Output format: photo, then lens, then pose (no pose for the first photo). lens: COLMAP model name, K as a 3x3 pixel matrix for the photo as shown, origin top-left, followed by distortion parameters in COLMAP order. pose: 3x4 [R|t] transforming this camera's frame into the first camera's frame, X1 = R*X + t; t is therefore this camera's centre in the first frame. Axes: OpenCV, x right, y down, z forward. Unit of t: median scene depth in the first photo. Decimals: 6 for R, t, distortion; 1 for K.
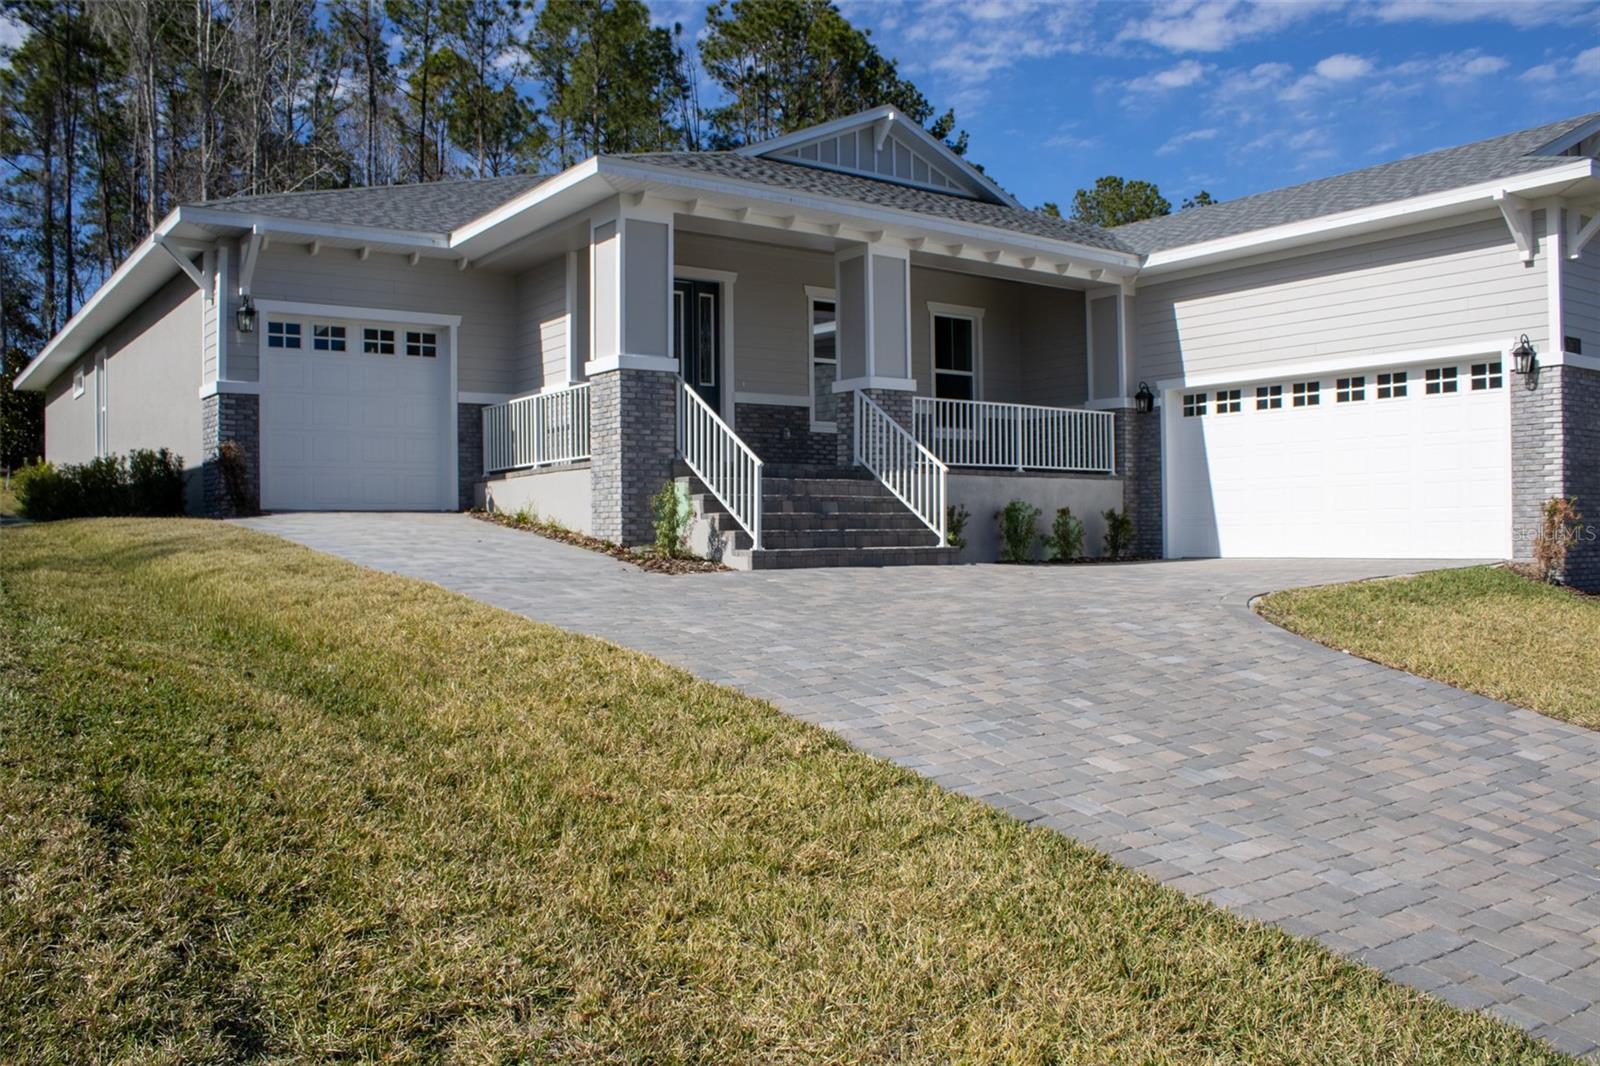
lens RADIAL K [[1336.4, 0, 788.9], [0, 1336.4, 528.1], [0, 0, 1]] dist [-0.163607, 0.154272]
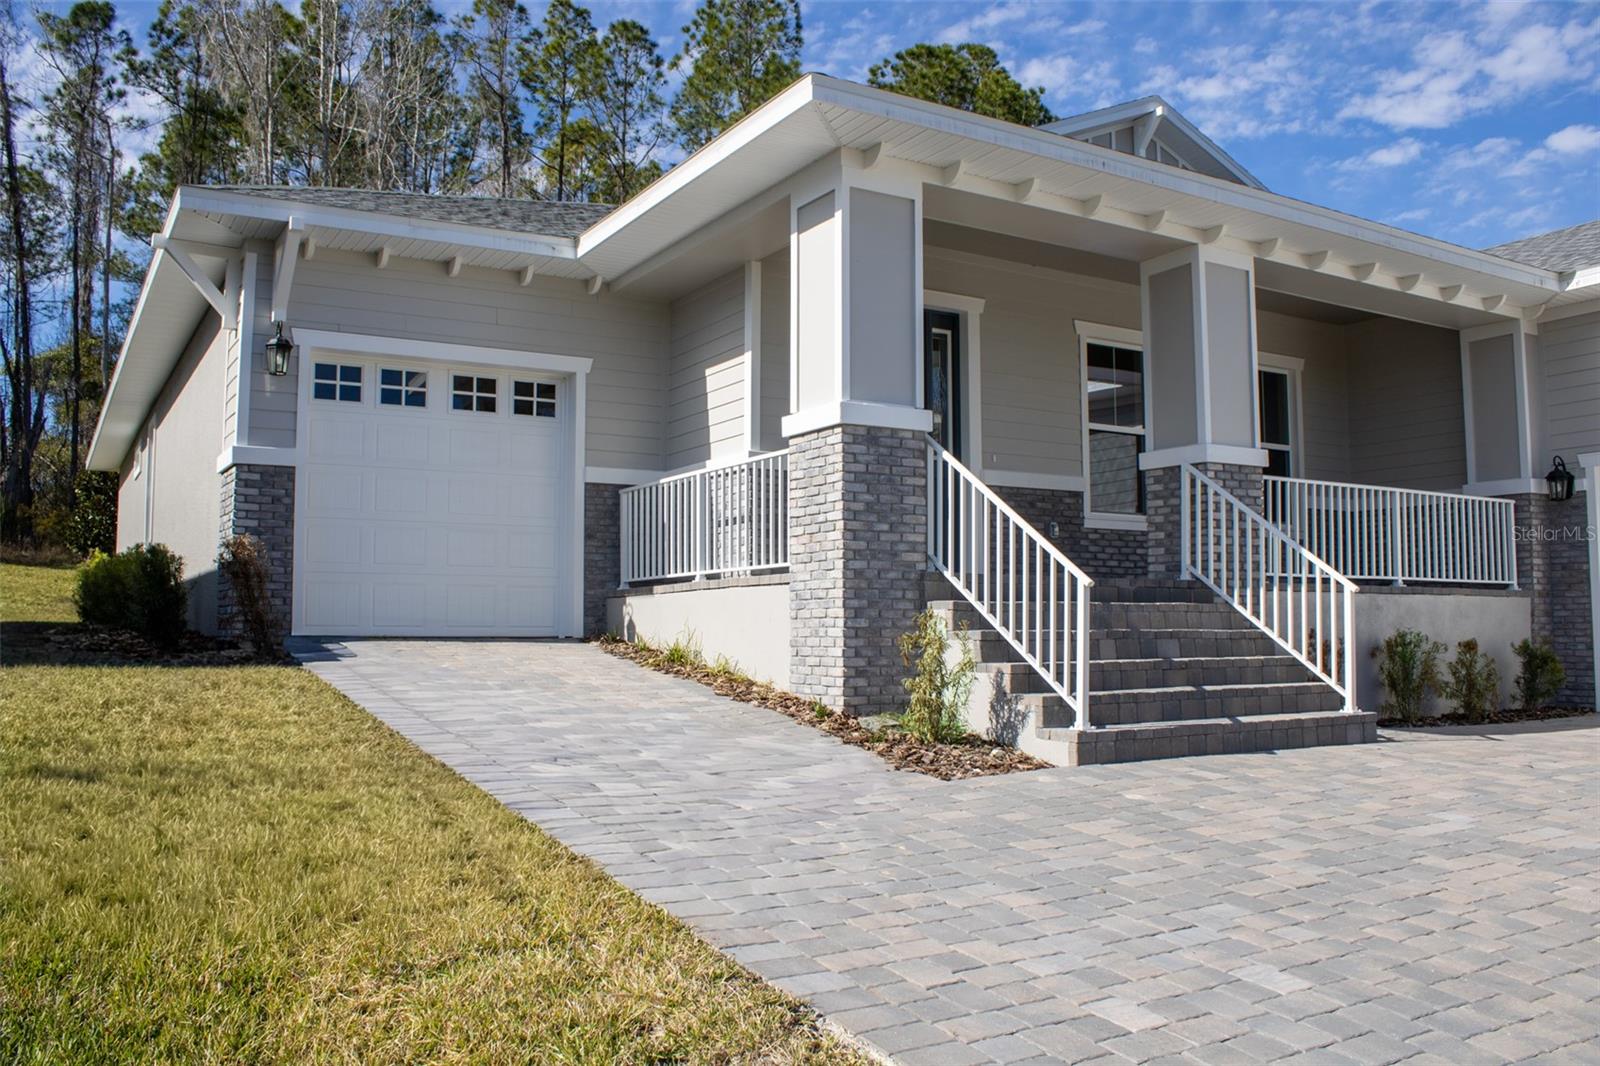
lens RADIAL K [[1336.4, 0, 795.5], [0, 1336.4, 528.4], [0, 0, 1]] dist [-0.163607, 0.154272]
pose [[0.995255, 0.003817, -0.097227, -0.077780], [-0.010606, 0.997532, -0.069406, -0.025219], [0.096722, 0.070107, 0.992839, 0.341560]]
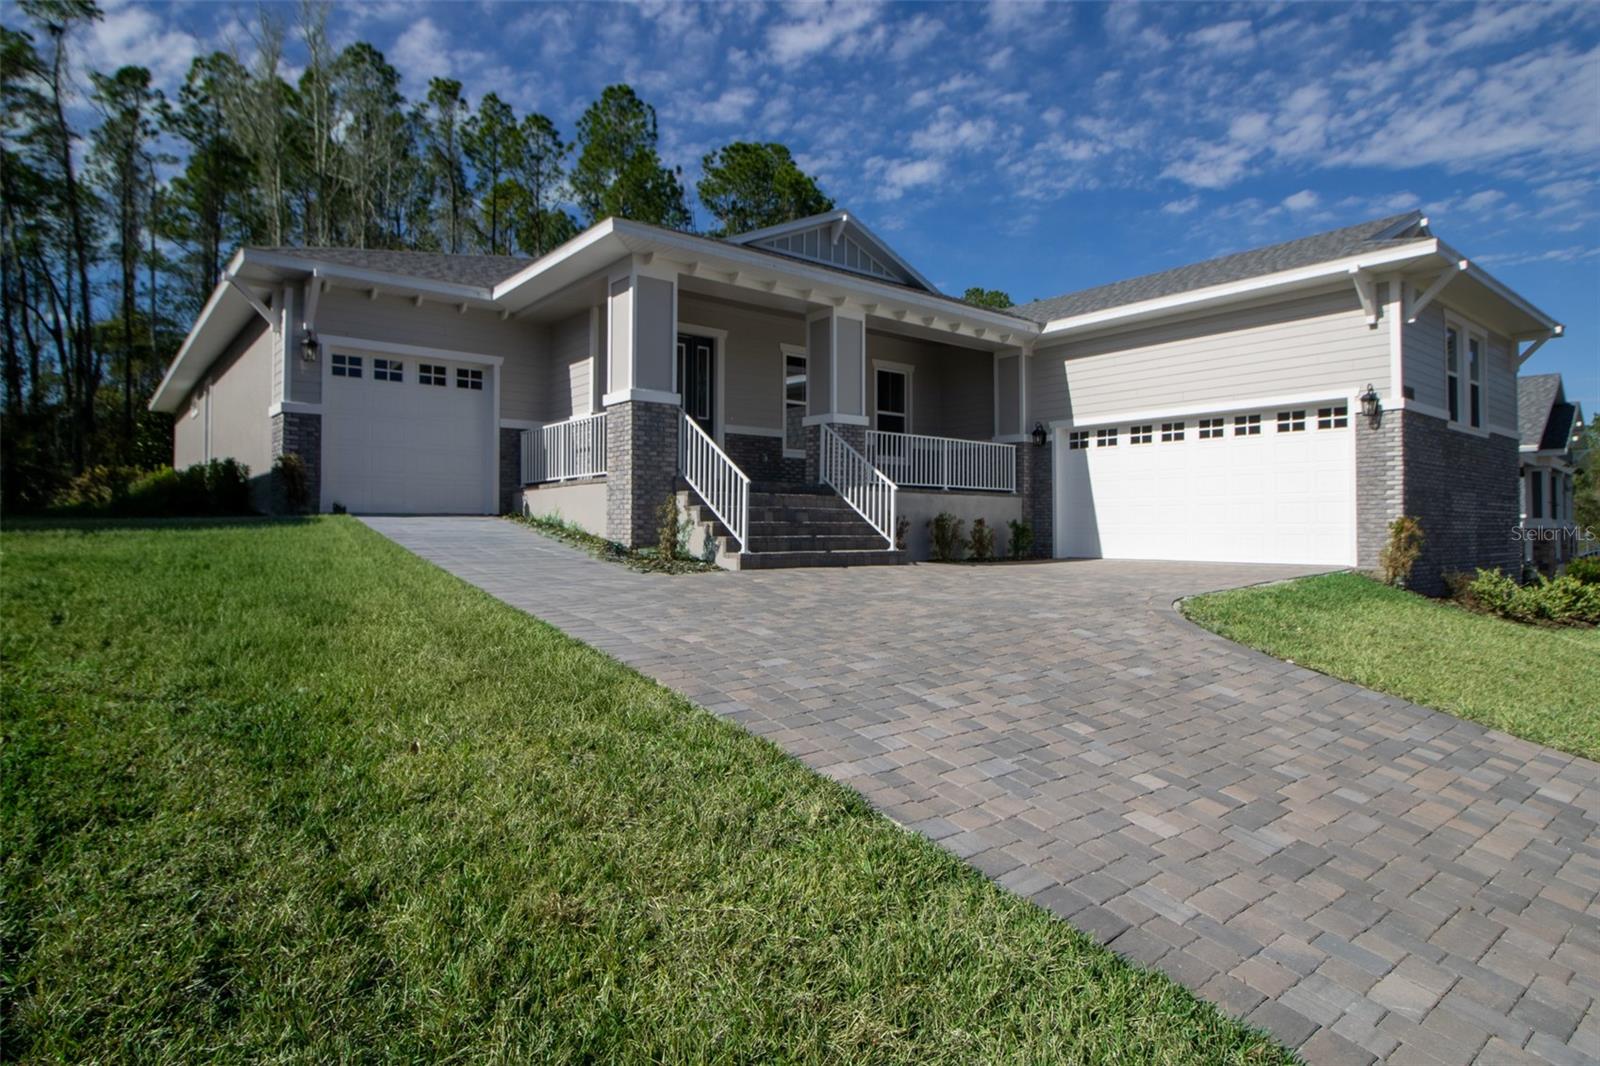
lens RADIAL K [[879.5, 0, 803.2], [0, 879.5, 507.5], [0, 0, 1]] dist [0.012596, -0.013937]
pose [[0.998262, 0.013900, 0.057263, -0.014090], [-0.012892, 0.999756, -0.017925, -0.009449], [-0.057498, 0.017156, 0.998198, 0.173875]]
